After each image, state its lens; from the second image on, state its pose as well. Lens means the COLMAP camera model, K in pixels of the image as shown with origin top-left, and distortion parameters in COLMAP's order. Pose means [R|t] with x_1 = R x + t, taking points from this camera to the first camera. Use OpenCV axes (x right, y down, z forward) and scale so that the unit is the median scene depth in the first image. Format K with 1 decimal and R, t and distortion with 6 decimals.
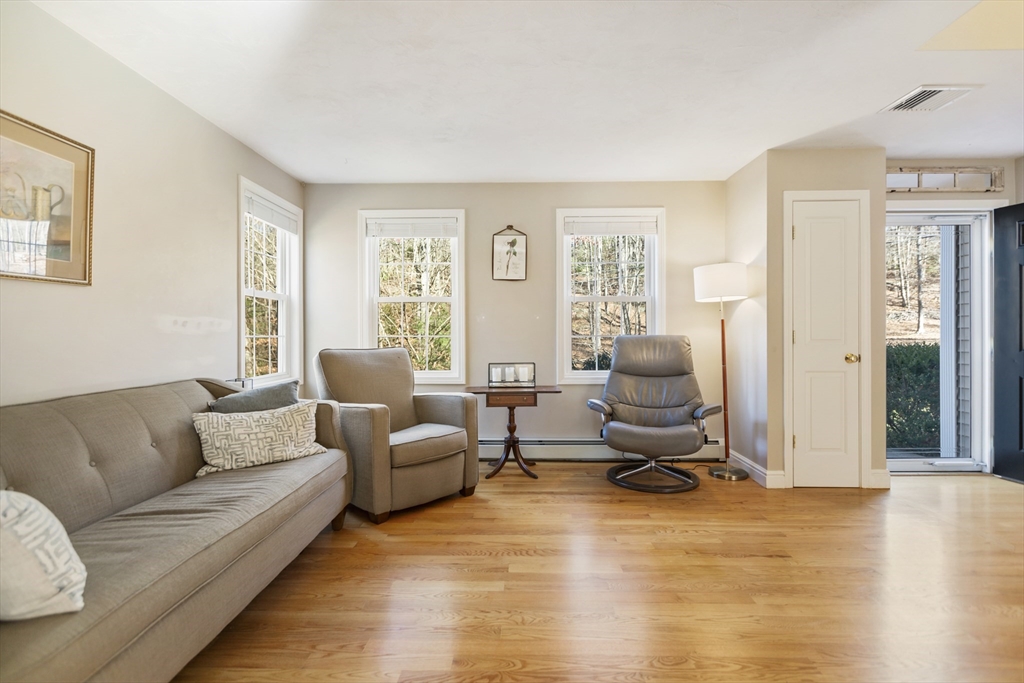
lens RADIAL K [[497.7, 0, 514.9], [0, 497.7, 332.3], [0, 0, 1]] dist [0.000700, -0.001109]
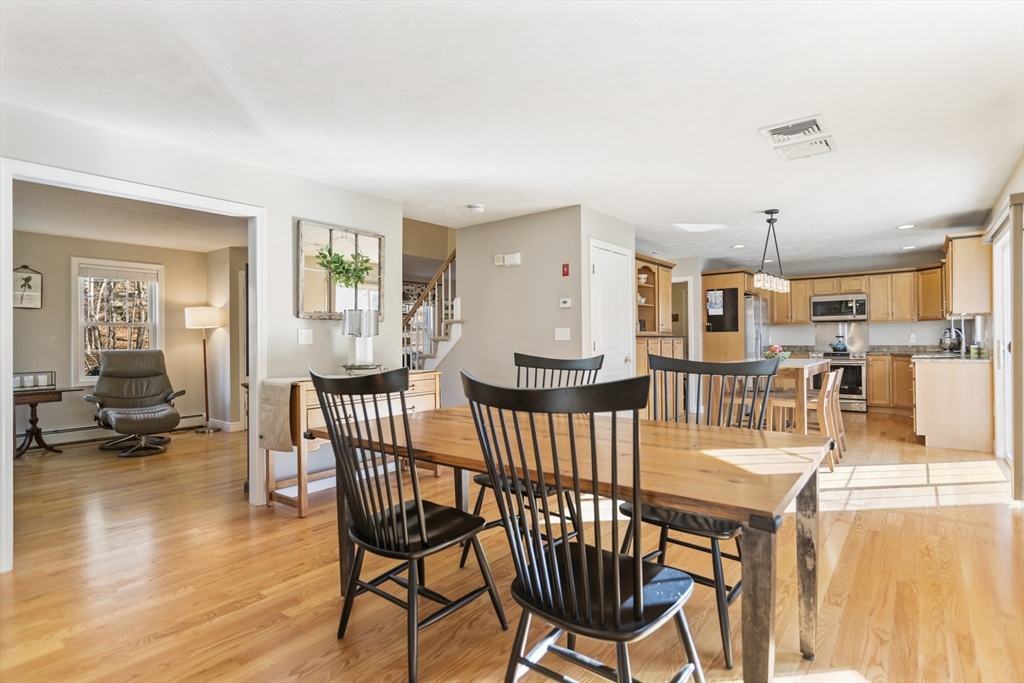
lens RADIAL K [[518.5, 0, 513.9], [0, 518.5, 343.6], [0, 0, 1]] dist [-0.000857, 0.000872]
pose [[0.599589, -0.005073, 0.800292, -0.343893], [0.007372, 0.999972, 0.000816, -0.005176], [-0.800274, 0.005411, 0.599610, -0.855518]]
